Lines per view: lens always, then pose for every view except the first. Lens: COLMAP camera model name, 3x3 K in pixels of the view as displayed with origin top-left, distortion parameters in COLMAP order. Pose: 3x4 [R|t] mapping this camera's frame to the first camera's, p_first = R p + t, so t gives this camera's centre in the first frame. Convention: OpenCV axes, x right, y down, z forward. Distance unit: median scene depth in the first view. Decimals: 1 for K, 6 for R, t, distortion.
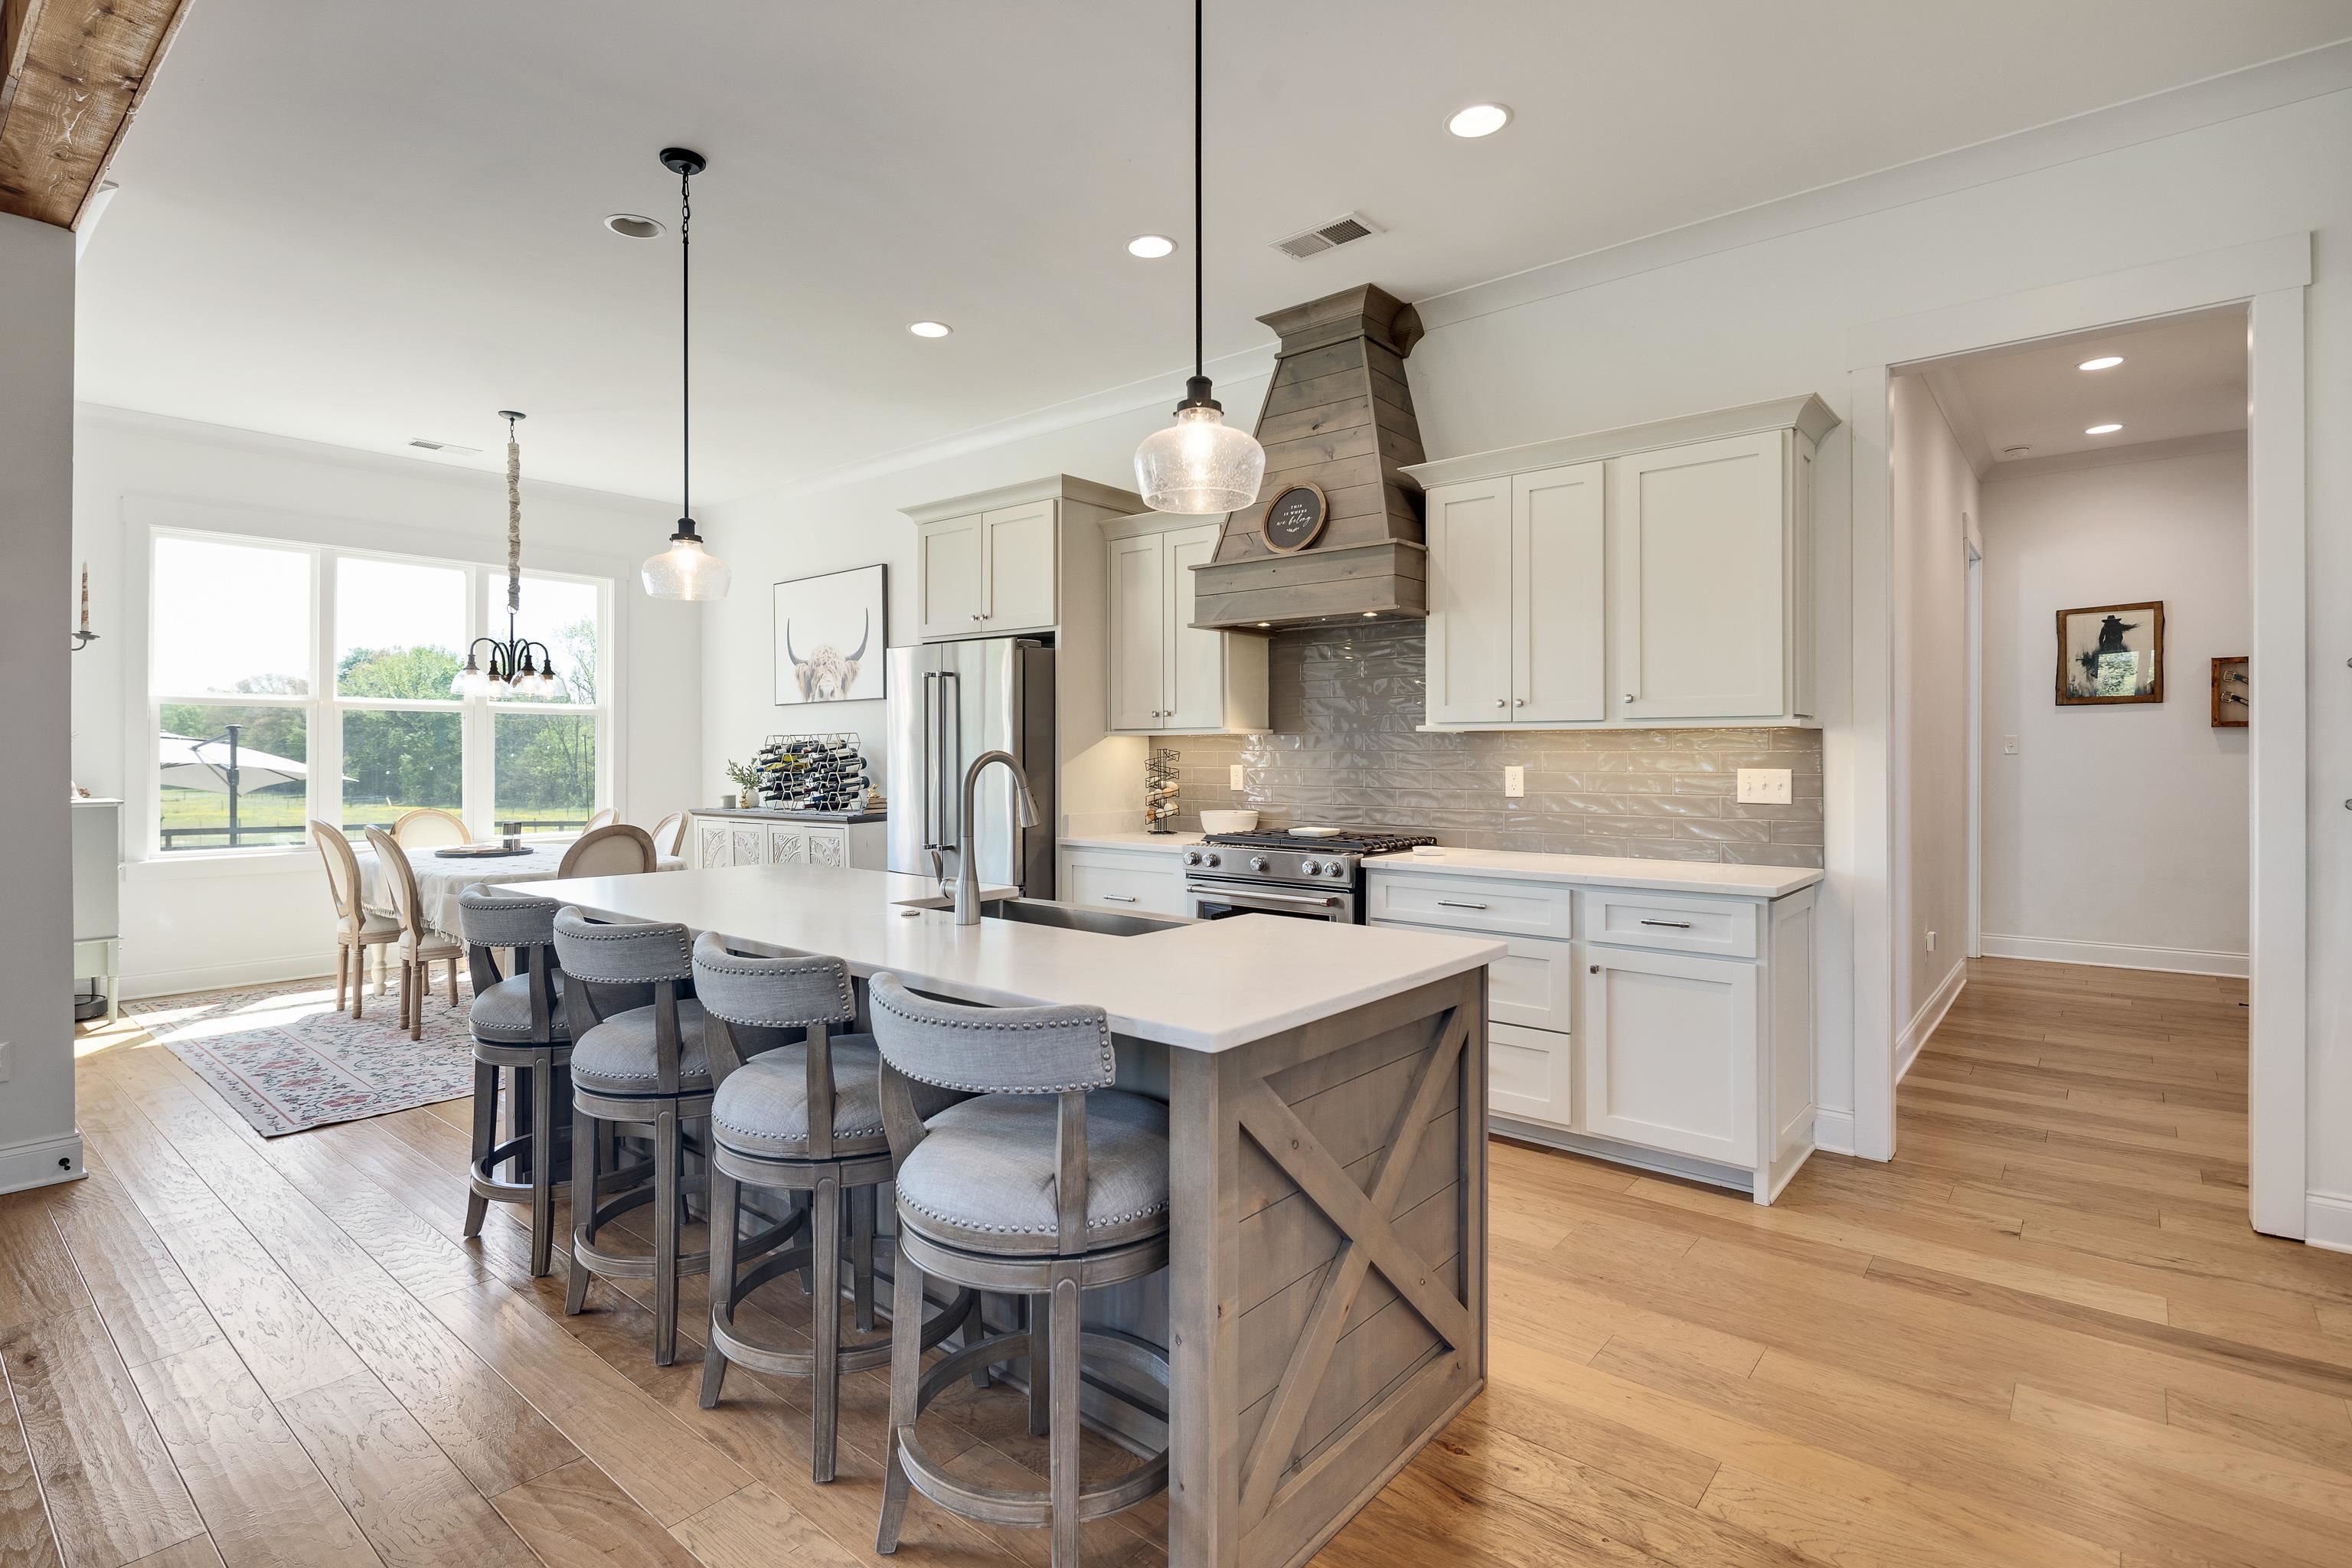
lens RADIAL K [[1139.0, 0, 1167.5], [0, 1139.0, 735.9], [0, 0, 1]] dist [0.000095, -0.000405]
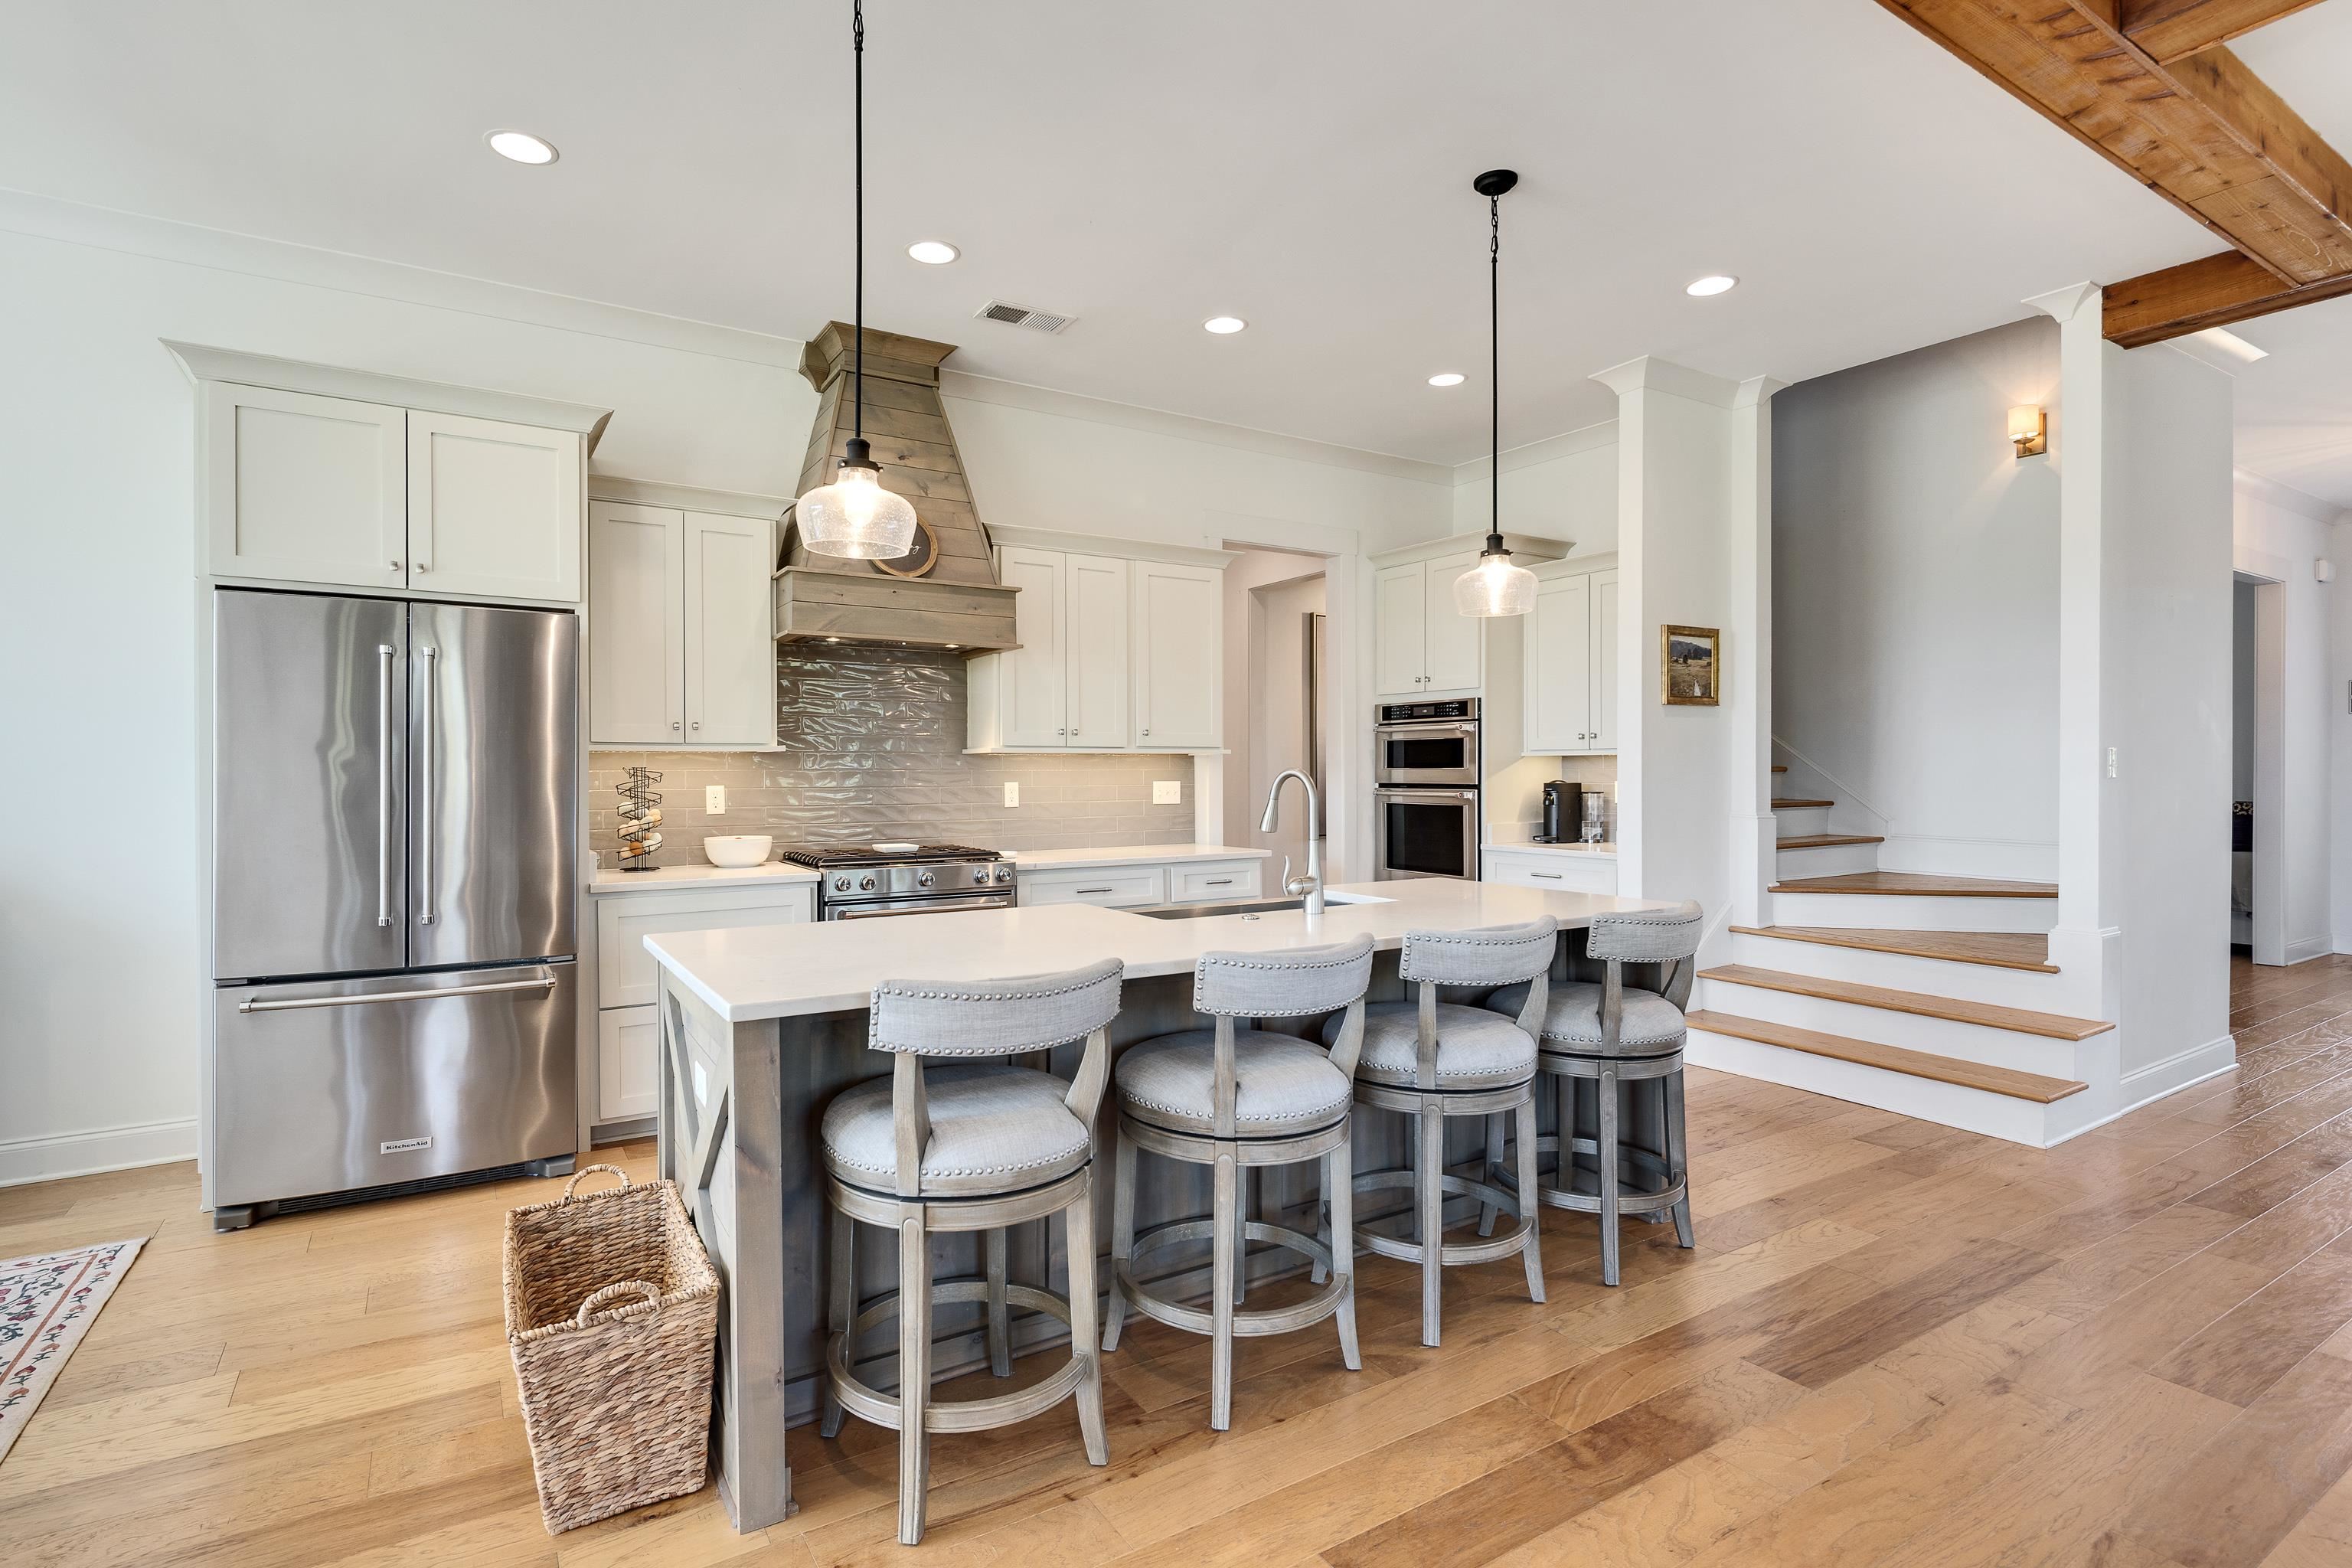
lens RADIAL K [[1139.0, 0, 1167.5], [0, 1139.0, 735.9], [0, 0, 1]] dist [0.000095, -0.000405]
pose [[0.307266, 0.033953, 0.951018, -0.811174], [-0.005709, 0.999411, -0.033836, 0.017257], [-0.951607, 0.004967, 0.307279, 0.466058]]
